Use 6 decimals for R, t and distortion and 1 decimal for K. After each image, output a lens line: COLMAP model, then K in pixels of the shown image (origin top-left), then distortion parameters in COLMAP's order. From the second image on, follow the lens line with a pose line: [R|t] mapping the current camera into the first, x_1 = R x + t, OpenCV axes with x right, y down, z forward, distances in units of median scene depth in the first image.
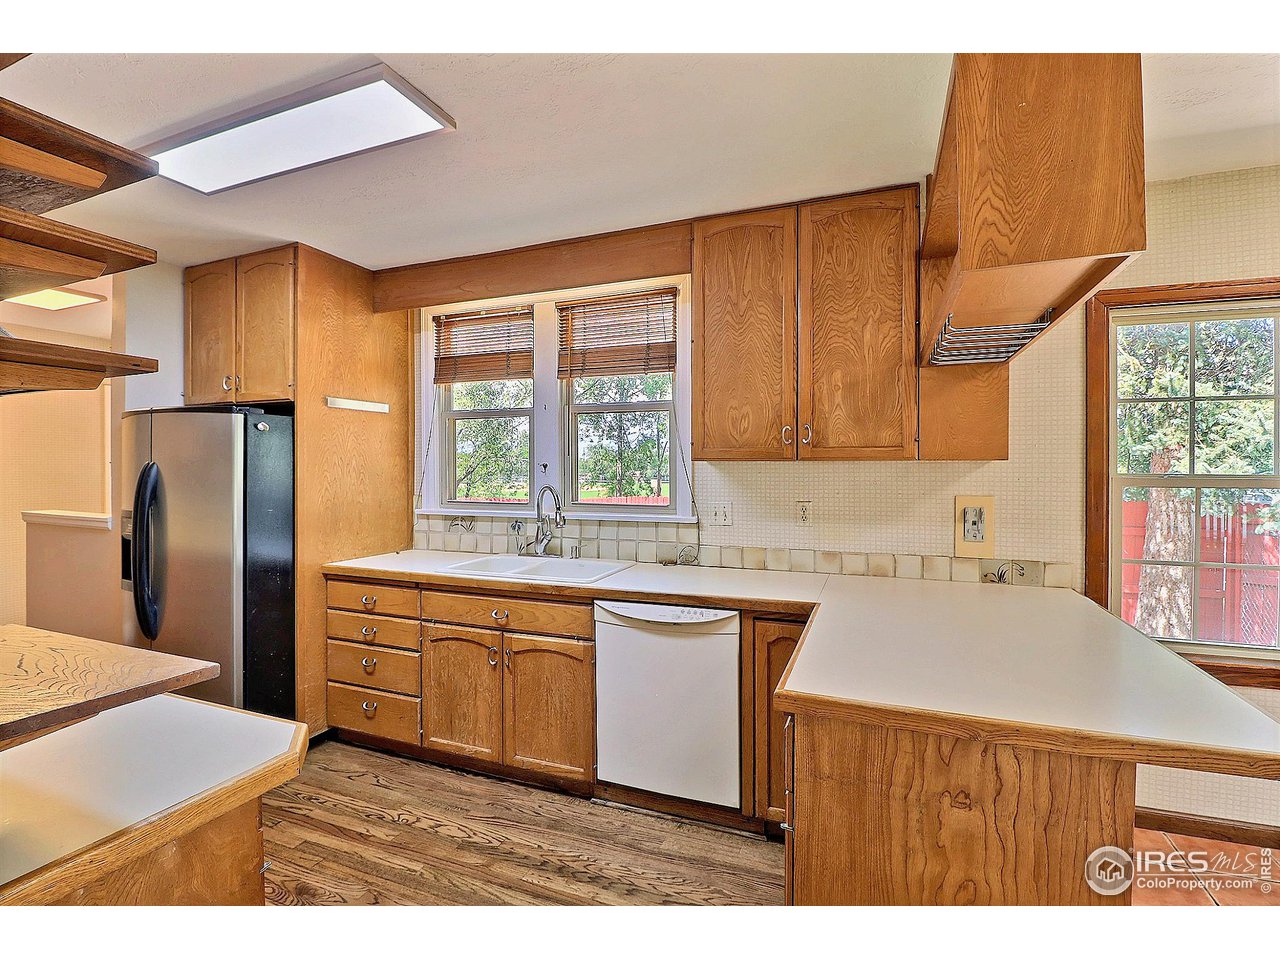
lens RADIAL K [[596.5, 0, 637.8], [0, 596.5, 471.5], [0, 0, 1]] dist [0.000595, -0.016370]
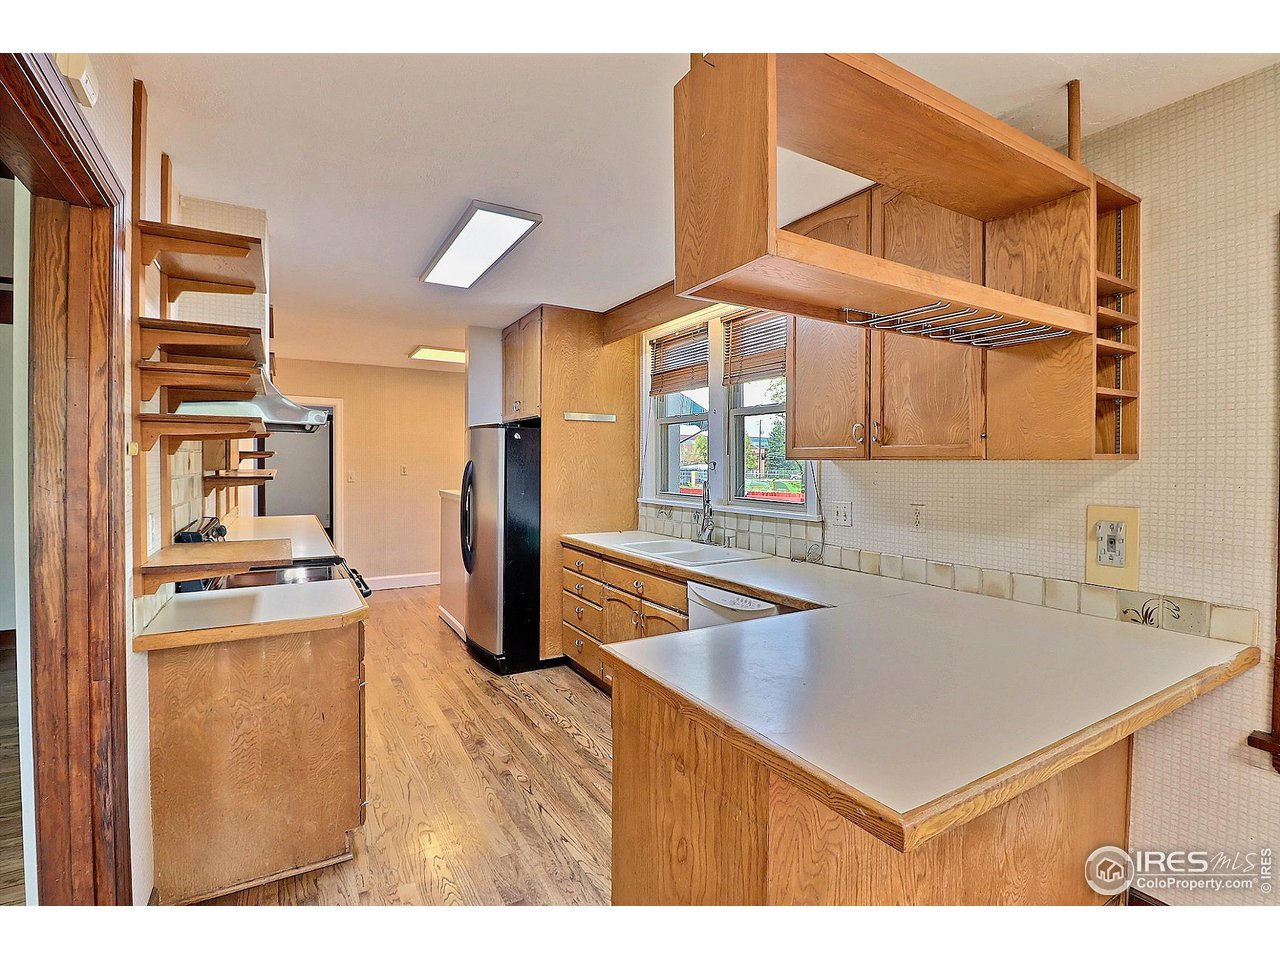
lens RADIAL K [[596.5, 0, 637.8], [0, 596.5, 471.5], [0, 0, 1]] dist [0.000595, -0.016370]
pose [[0.791344, 0.011998, -0.611254, 0.493612], [-0.007686, 0.999924, 0.009676, -0.005513], [0.611323, -0.002959, 0.791375, 0.023774]]
